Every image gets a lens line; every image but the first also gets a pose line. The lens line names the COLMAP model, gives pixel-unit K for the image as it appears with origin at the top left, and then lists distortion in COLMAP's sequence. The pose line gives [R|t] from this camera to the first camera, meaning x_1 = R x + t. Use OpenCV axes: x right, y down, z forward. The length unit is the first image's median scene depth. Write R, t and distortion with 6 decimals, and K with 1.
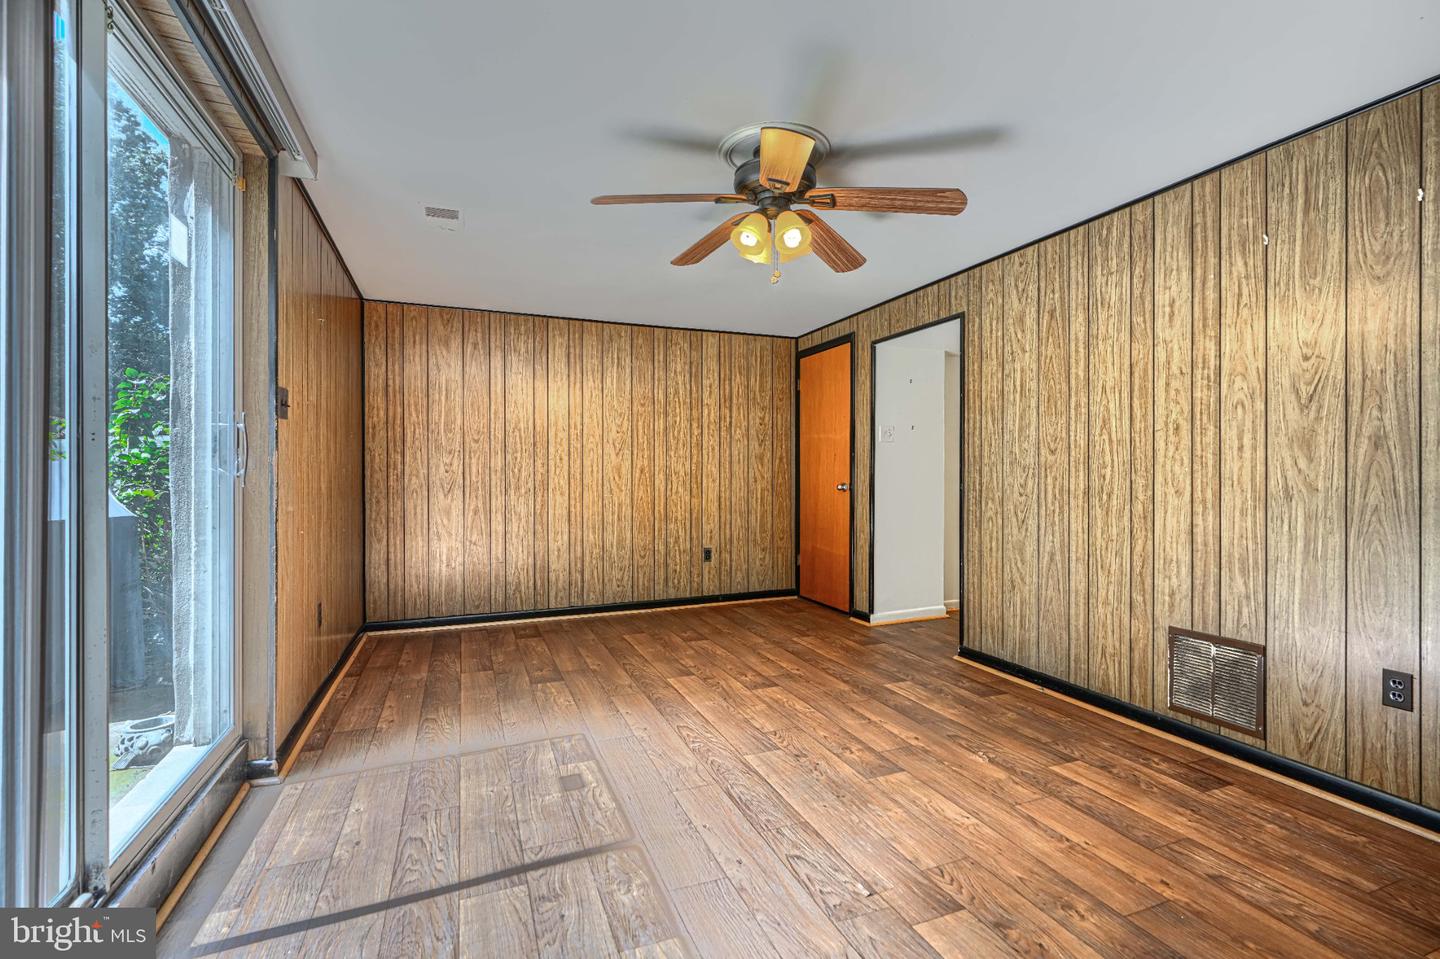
lens RADIAL K [[644.7, 0, 693.0], [0, 644.7, 479.4], [0, 0, 1]] dist [0.000568, 0.000332]
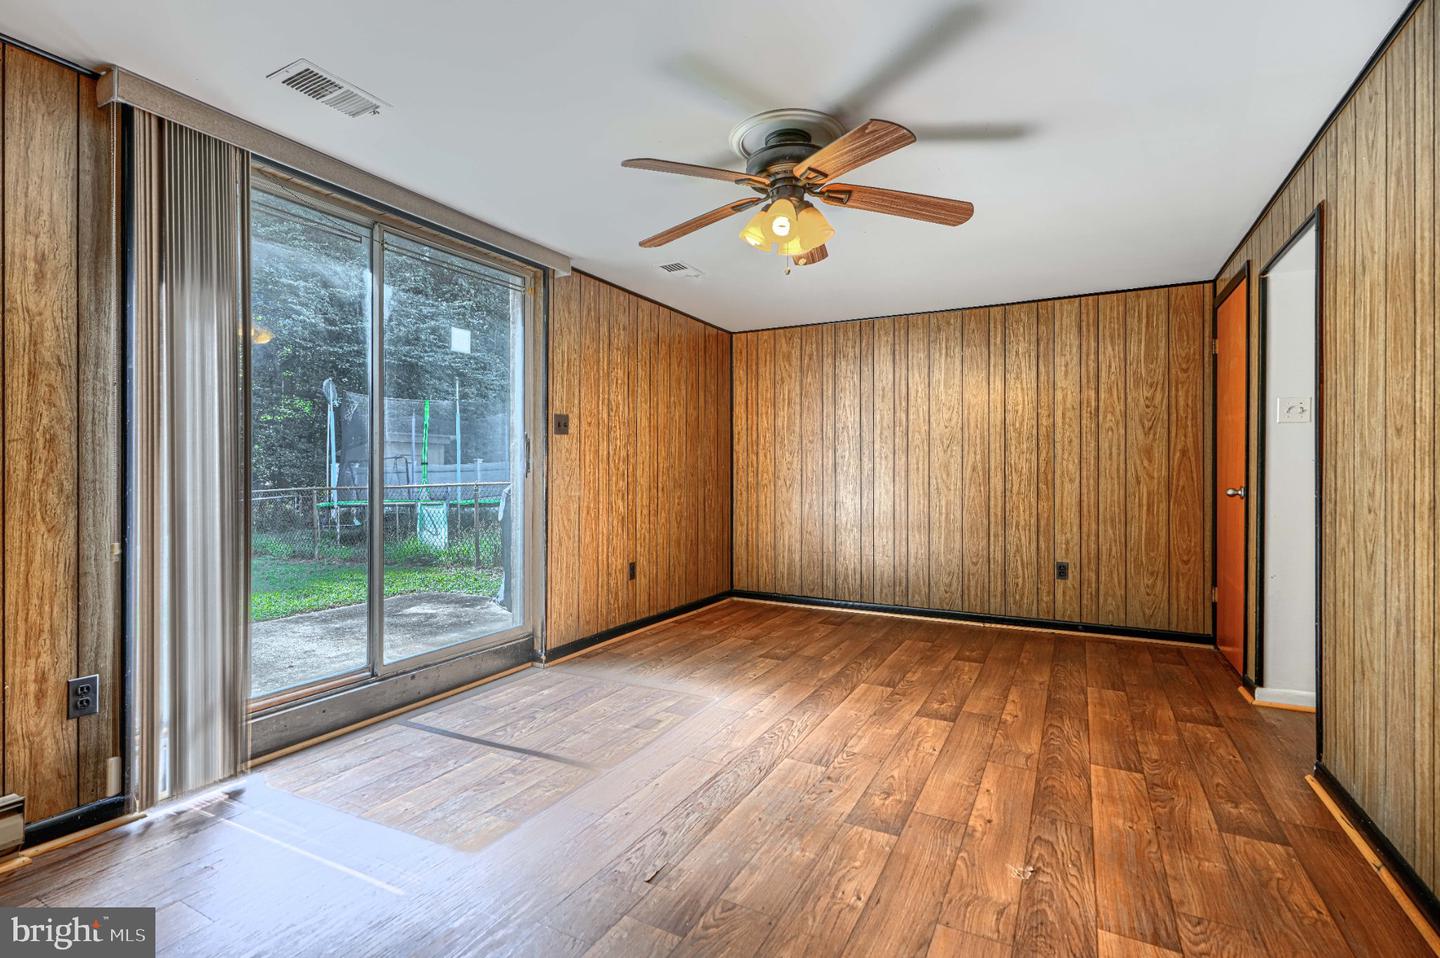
lens RADIAL K [[644.7, 0, 713.1], [0, 644.7, 471.2], [0, 0, 1]] dist [0.000568, 0.000332]
pose [[0.648870, 0.002026, -0.760896, 0.530831], [-0.009254, 0.999944, -0.005229, -0.001597], [0.760843, 0.010434, 0.648852, 0.192662]]
